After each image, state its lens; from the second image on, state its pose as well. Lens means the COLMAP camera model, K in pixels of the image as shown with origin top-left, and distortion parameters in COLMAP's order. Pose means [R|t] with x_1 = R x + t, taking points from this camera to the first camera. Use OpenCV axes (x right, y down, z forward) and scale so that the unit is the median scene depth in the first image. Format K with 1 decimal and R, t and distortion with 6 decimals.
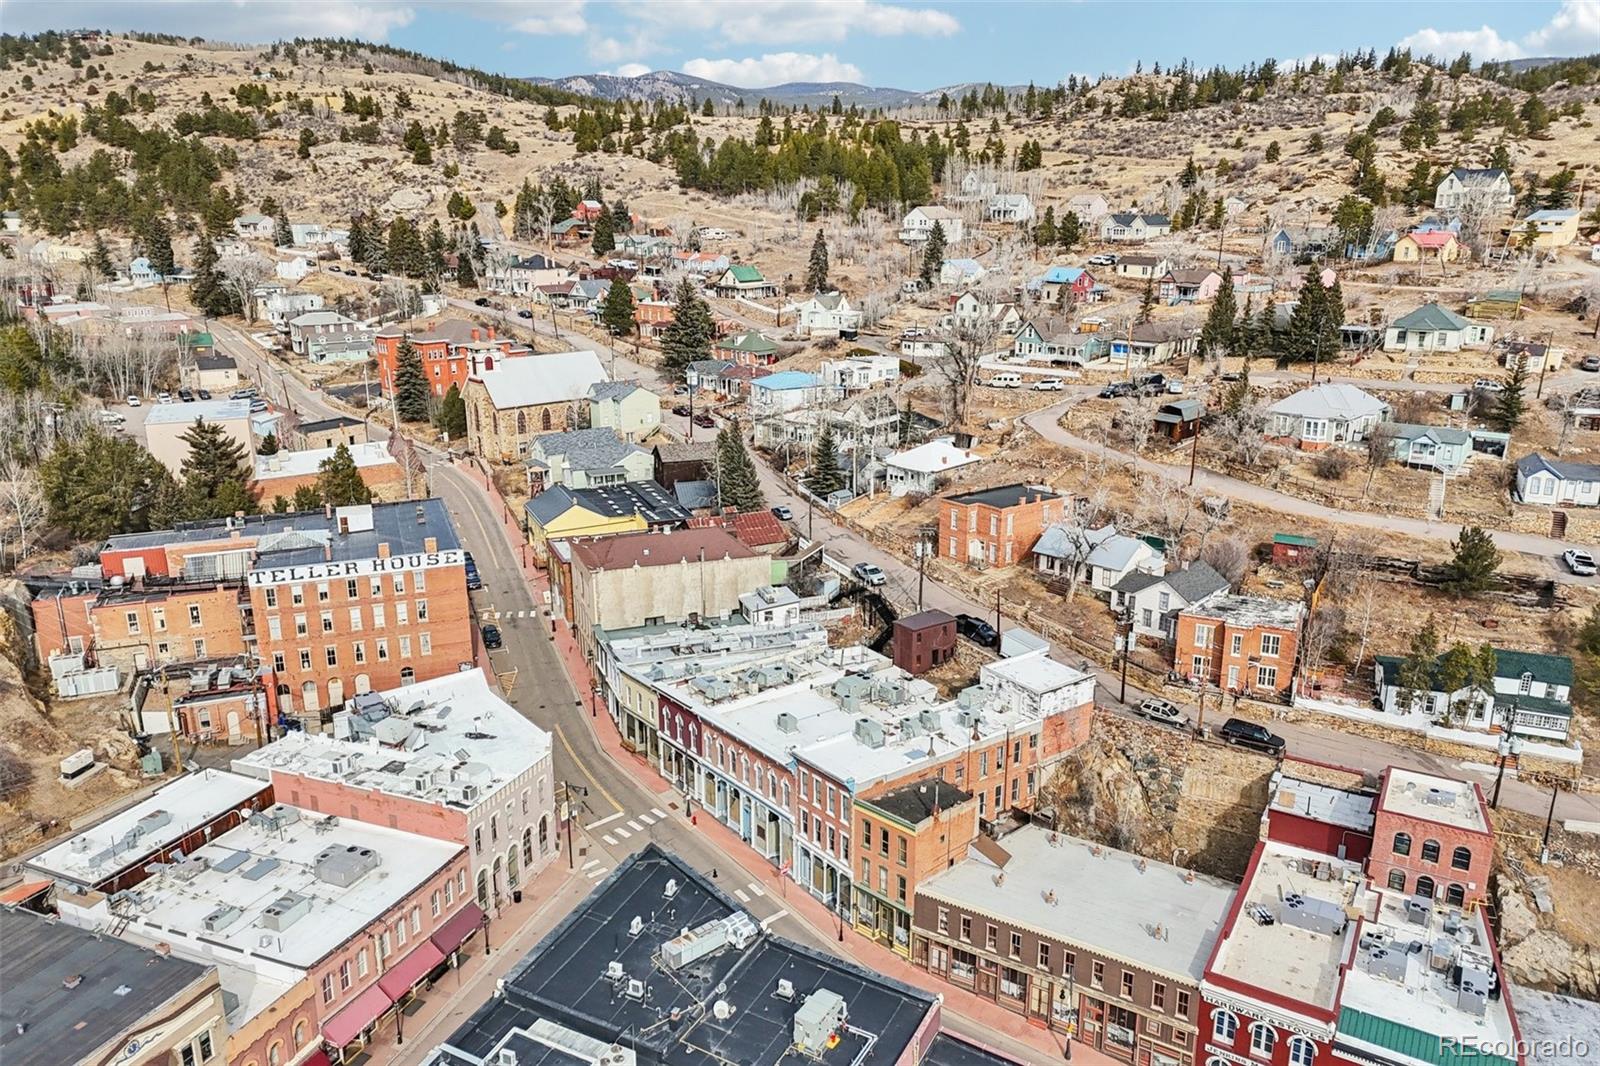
lens RADIAL K [[1166.1, 0, 812.2], [0, 1166.1, 532.5], [0, 0, 1]] dist [0.094454, -0.096816]
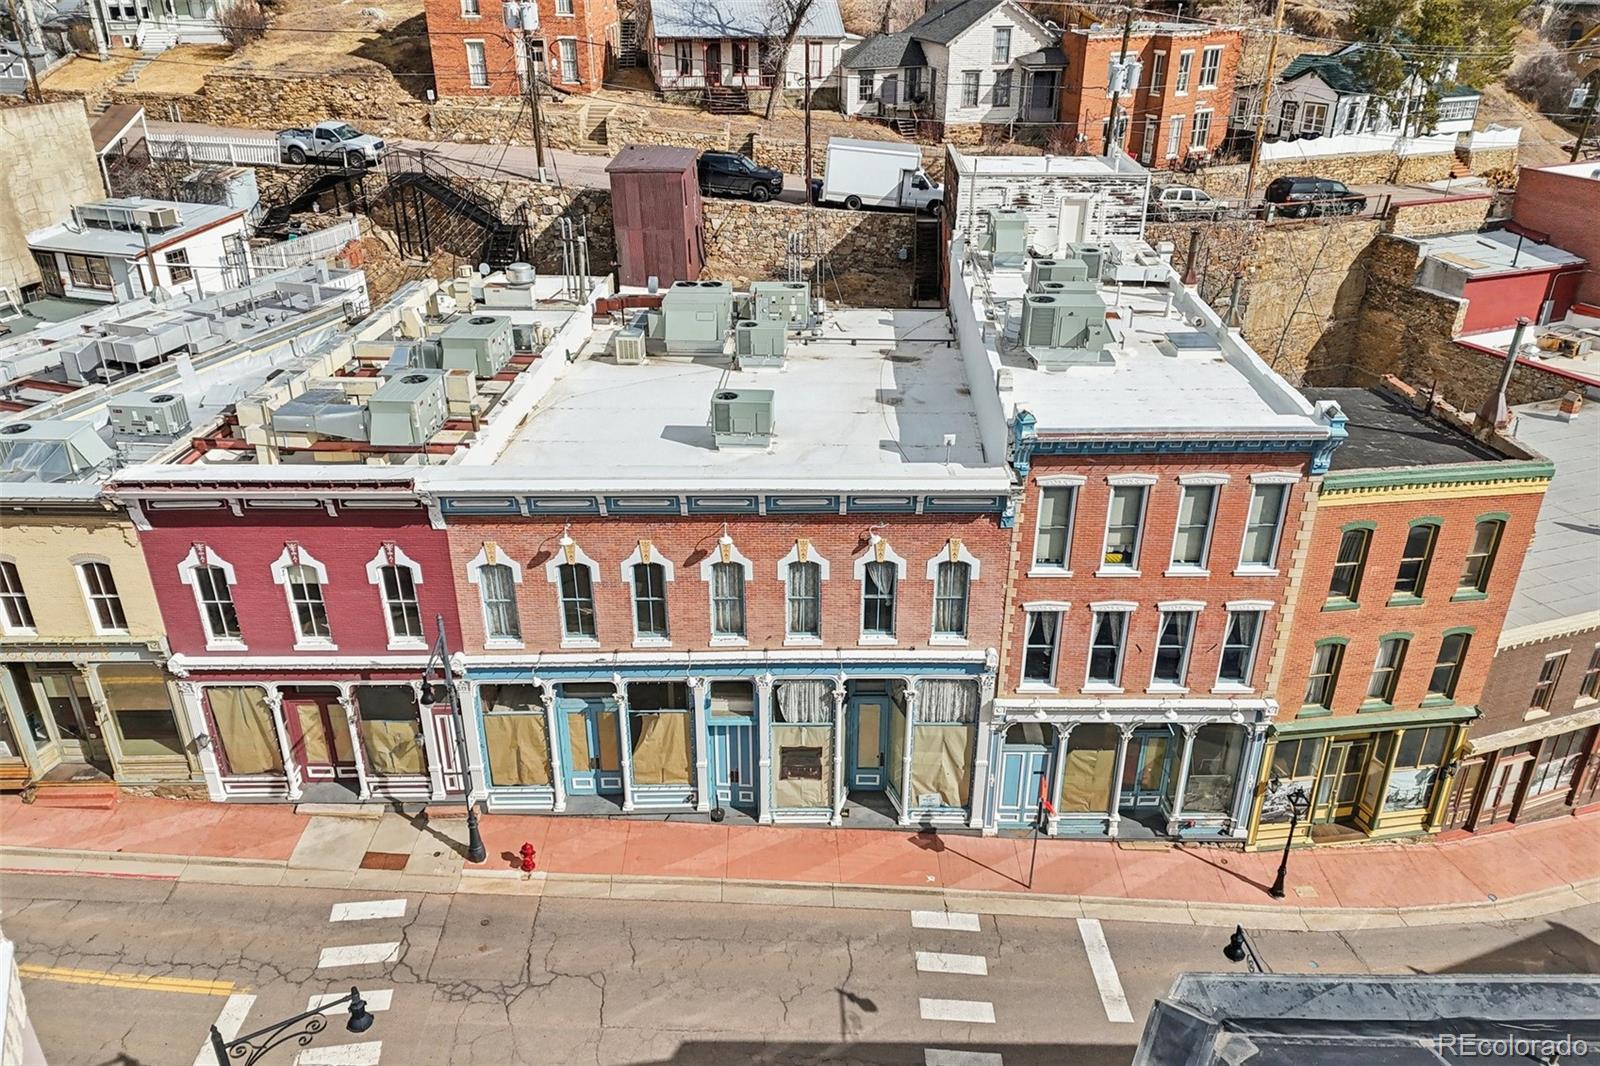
lens RADIAL K [[1165.7, 0, 802.3], [0, 1165.7, 534.6], [0, 0, 1]] dist [0.085202, -0.080852]
pose [[0.631159, -0.349473, 0.692465, -0.187473], [0.218322, 0.936698, 0.273739, 0.089031], [-0.744294, -0.021592, 0.667503, 0.623961]]
